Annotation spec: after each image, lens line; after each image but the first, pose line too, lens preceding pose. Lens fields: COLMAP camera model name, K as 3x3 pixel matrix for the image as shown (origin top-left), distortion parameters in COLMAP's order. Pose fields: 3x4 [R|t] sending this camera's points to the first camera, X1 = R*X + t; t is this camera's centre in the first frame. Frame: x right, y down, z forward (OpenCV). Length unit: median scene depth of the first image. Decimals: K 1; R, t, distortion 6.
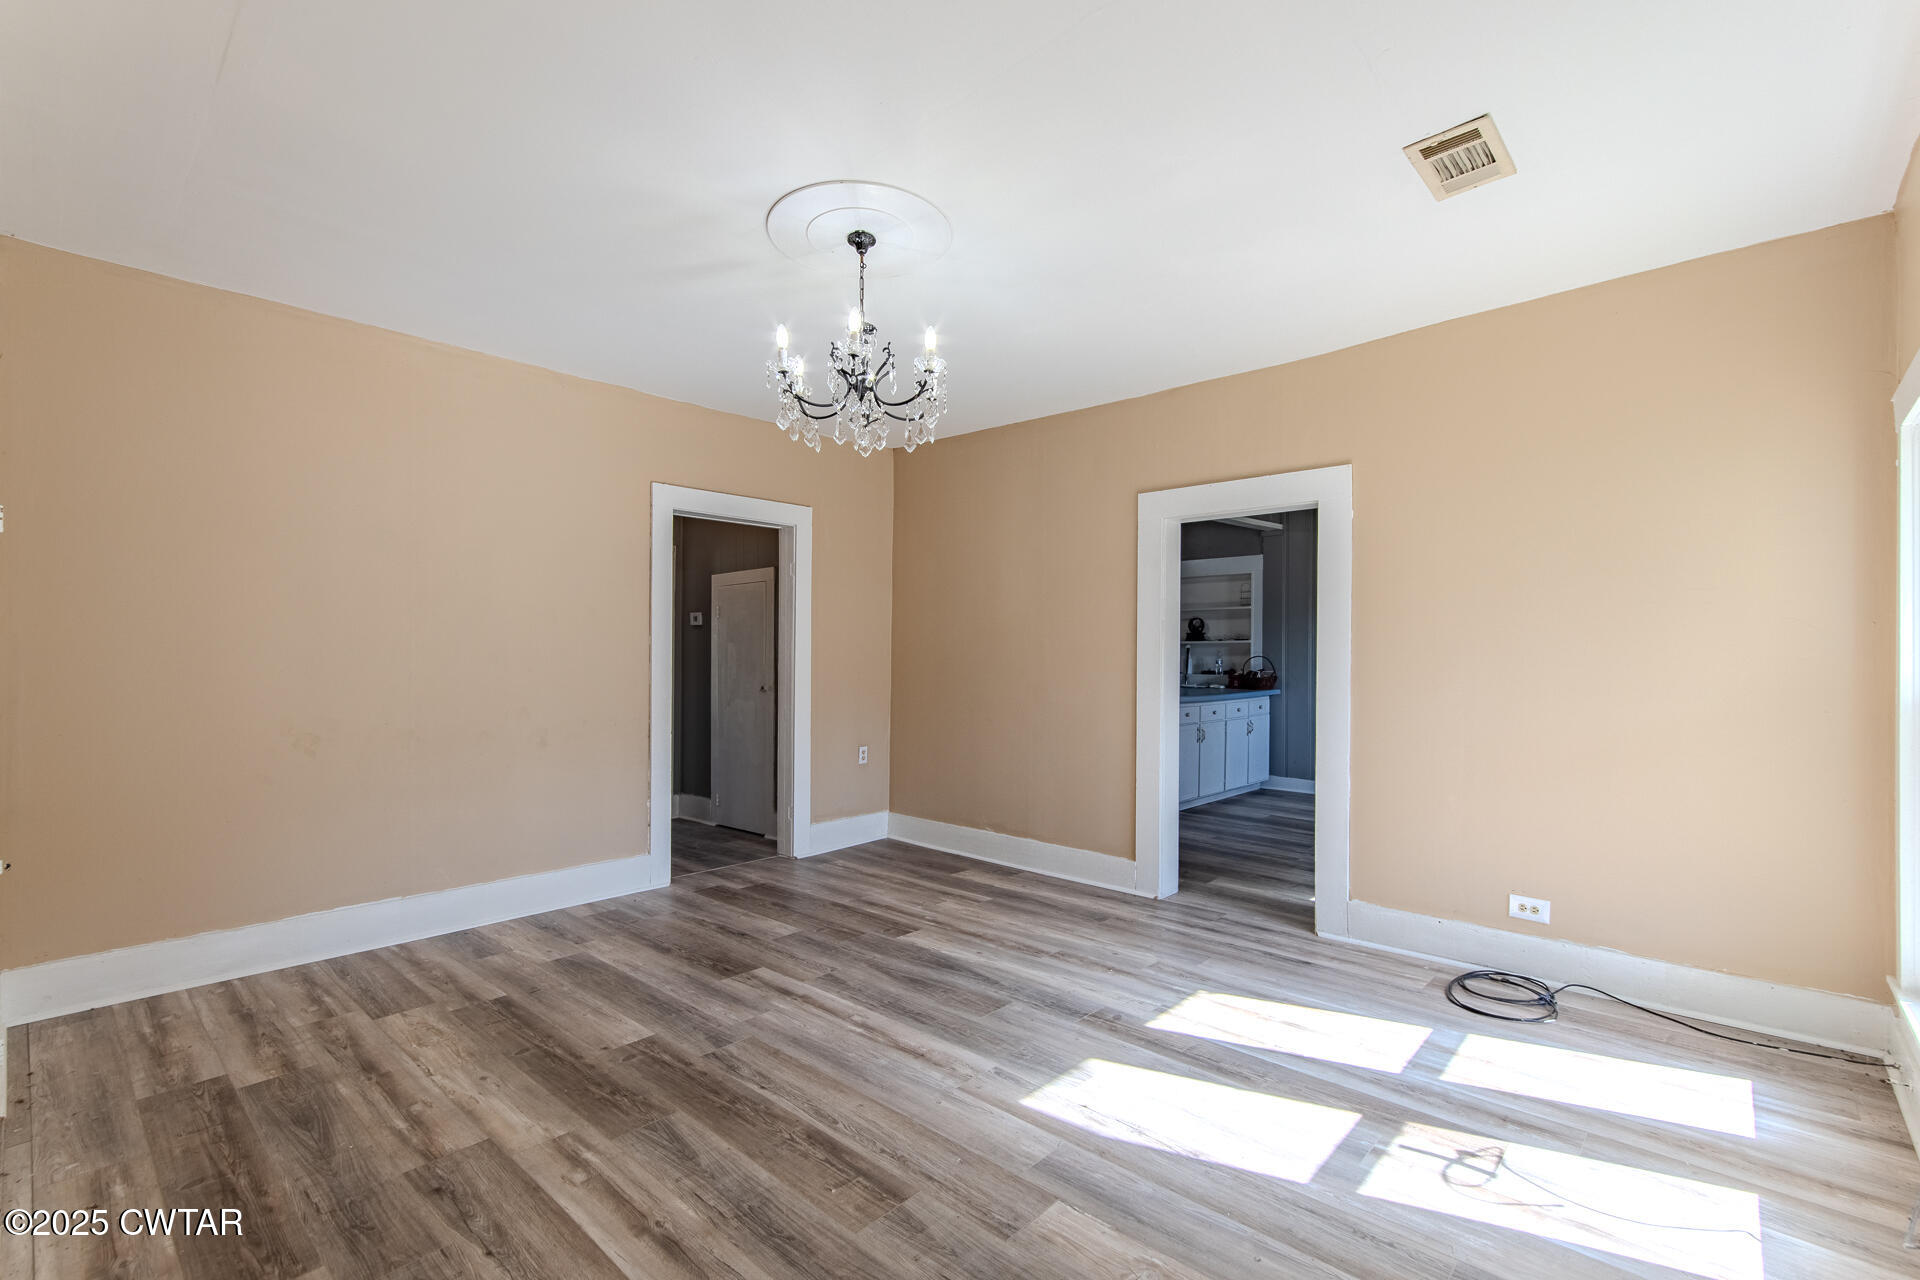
lens RADIAL K [[847.4, 0, 963.2], [0, 847.4, 645.4], [0, 0, 1]] dist [-0.005451, -0.000768]
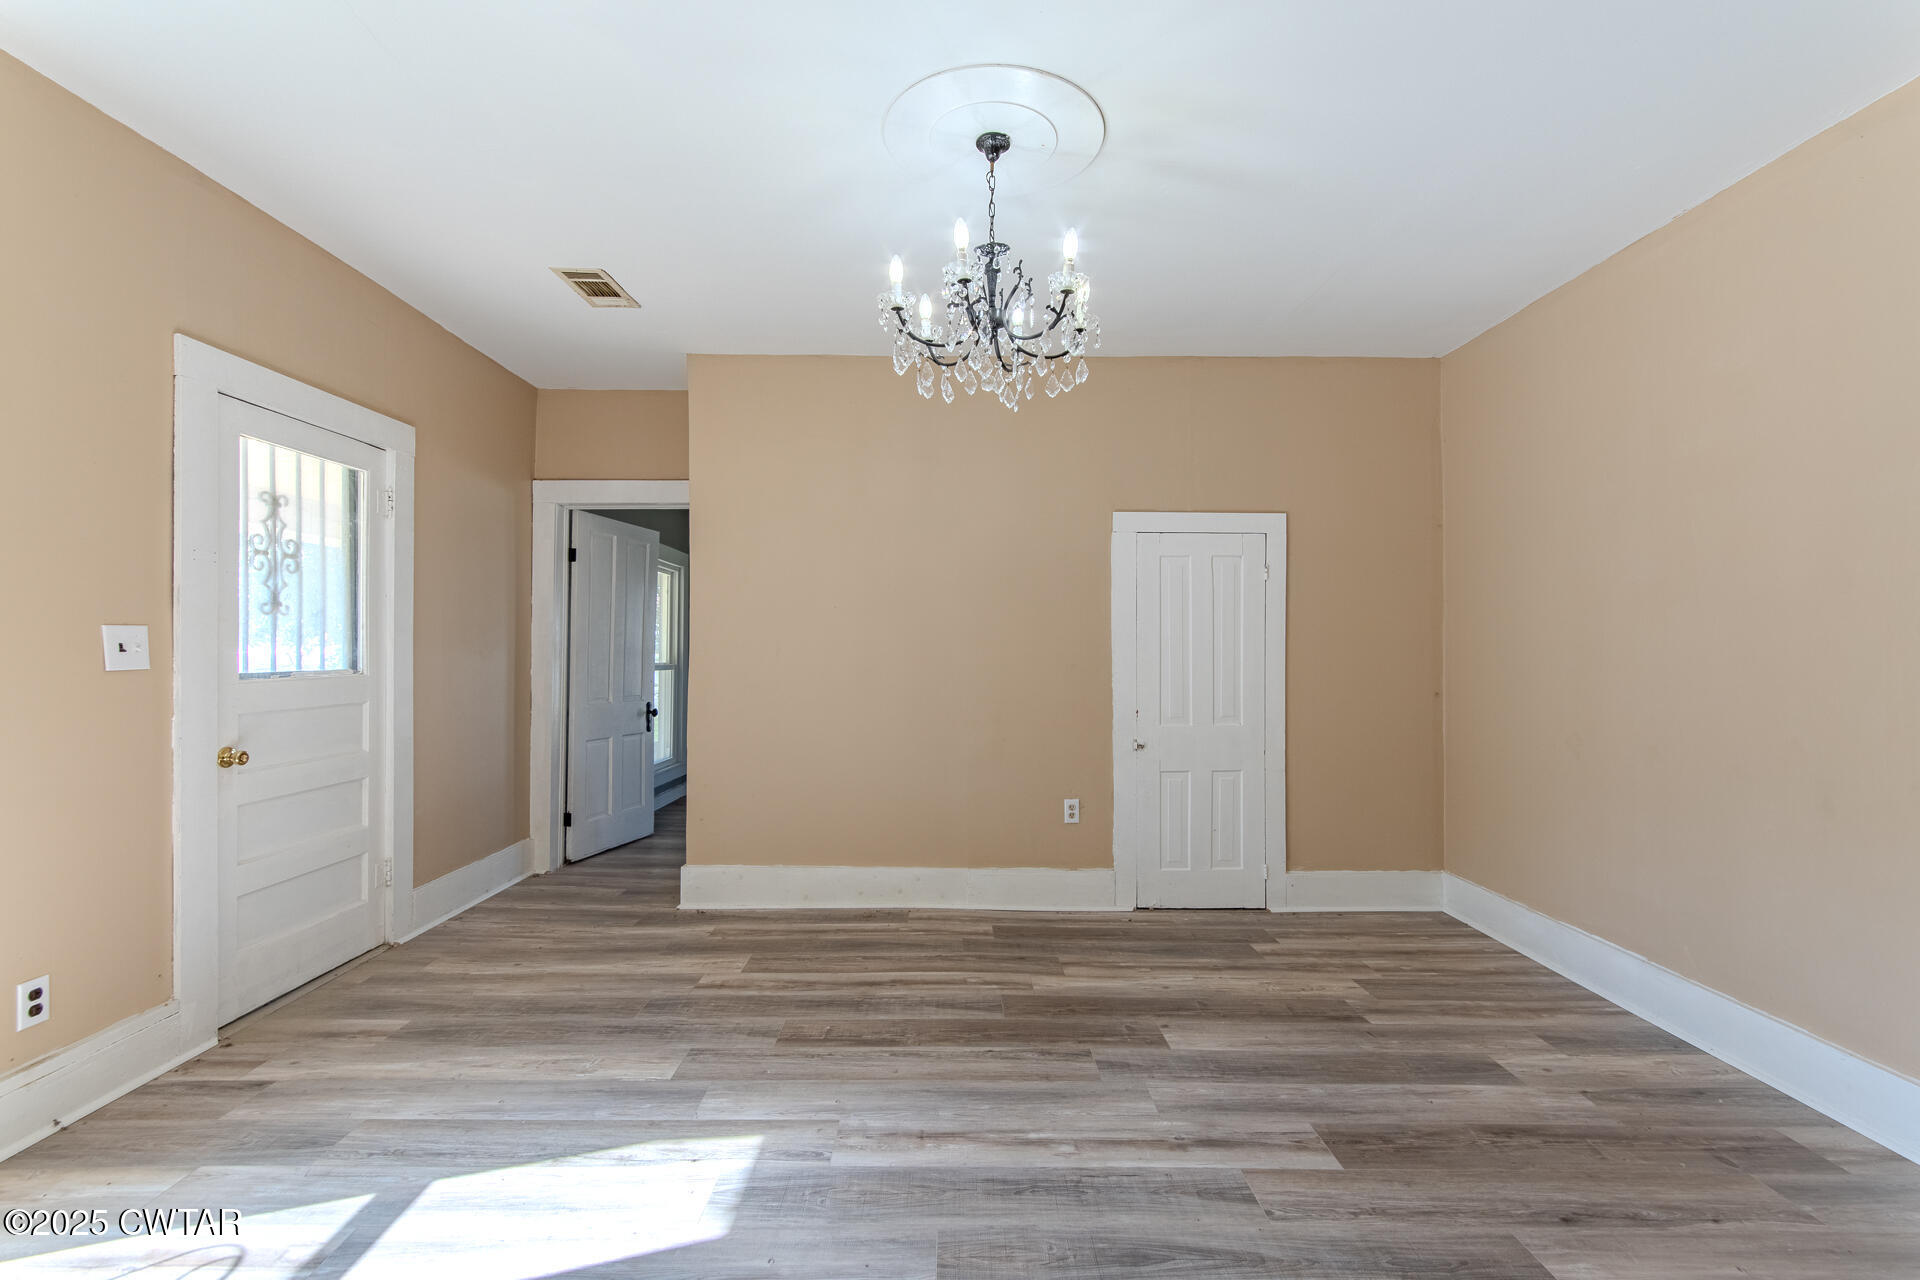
lens RADIAL K [[847.4, 0, 962.2], [0, 847.4, 649.9], [0, 0, 1]] dist [-0.005451, -0.000768]
pose [[-0.736250, -0.007359, -0.676669, 0.487339], [0.000596, 0.999933, -0.011523, 0.028470], [0.676709, -0.008887, -0.736197, 1.675096]]
